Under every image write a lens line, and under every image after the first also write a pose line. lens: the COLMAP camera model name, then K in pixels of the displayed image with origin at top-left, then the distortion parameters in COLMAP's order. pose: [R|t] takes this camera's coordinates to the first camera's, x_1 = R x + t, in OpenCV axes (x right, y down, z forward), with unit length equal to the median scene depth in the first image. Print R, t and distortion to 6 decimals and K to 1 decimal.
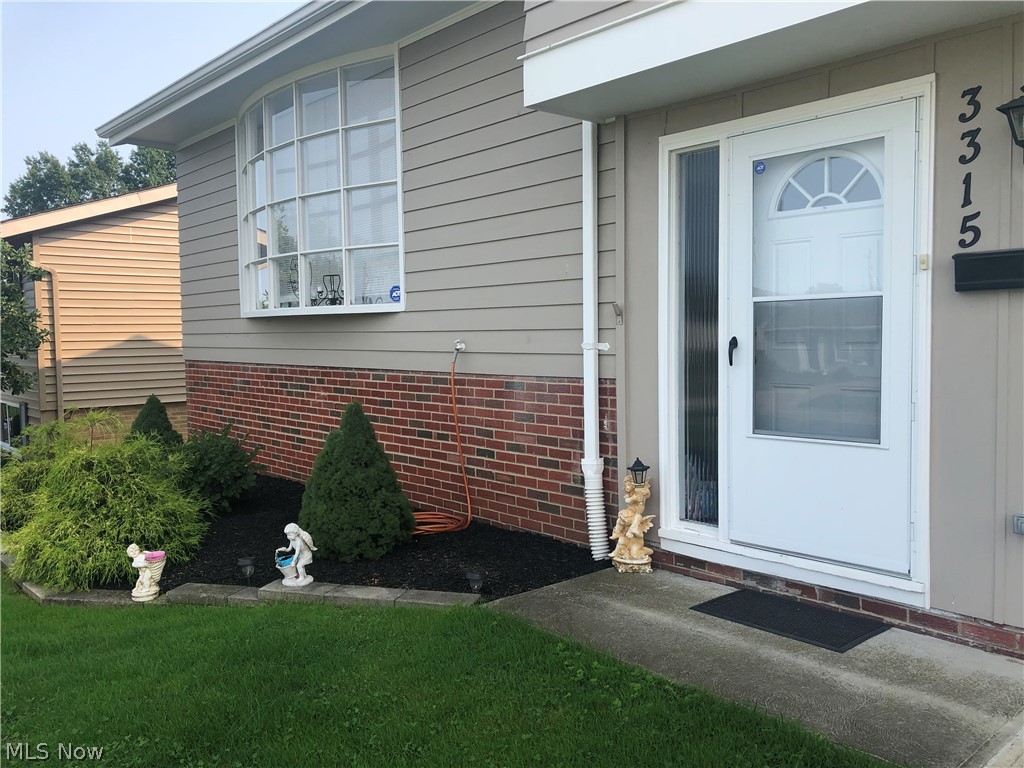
lens RADIAL K [[839.1, 0, 512.6], [0, 839.1, 374.2], [0, 0, 1]] dist [0.026369, -0.021692]
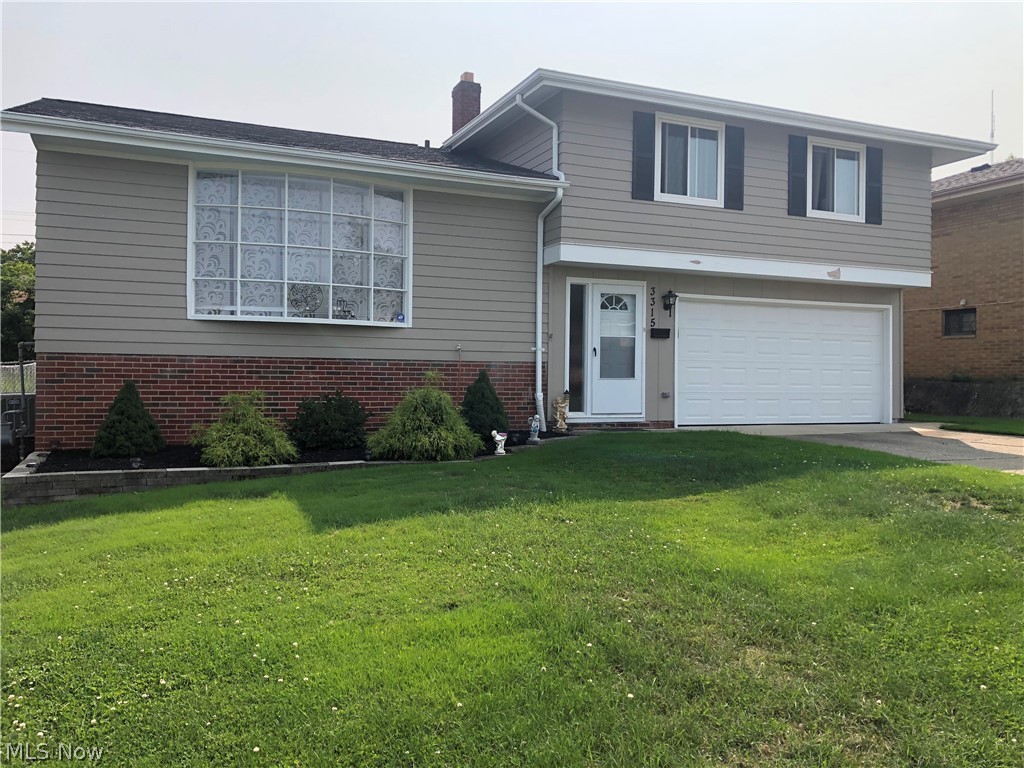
lens RADIAL K [[839.1, 0, 514.4], [0, 839.1, 385.5], [0, 0, 1]] dist [0.026369, -0.021692]
pose [[0.320592, 0.009355, 0.947171, -2.504502], [0.033930, 0.999196, -0.021353, 0.137712], [-0.946609, 0.038983, 0.320017, 0.268492]]
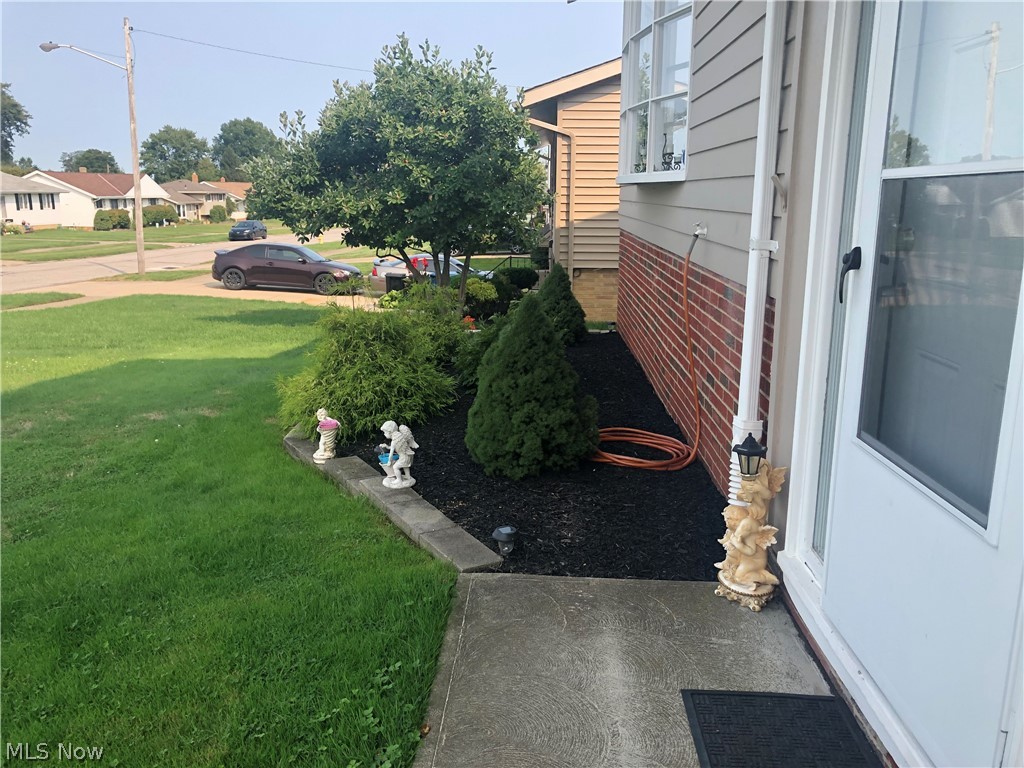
lens RADIAL K [[839.1, 0, 507.7], [0, 839.1, 384.1], [0, 0, 1]] dist [0.026369, -0.021692]
pose [[0.711457, 0.175139, -0.680555, 0.431585], [-0.053735, 0.979168, 0.195810, -0.047147], [0.700672, -0.102741, 0.706047, 0.431360]]
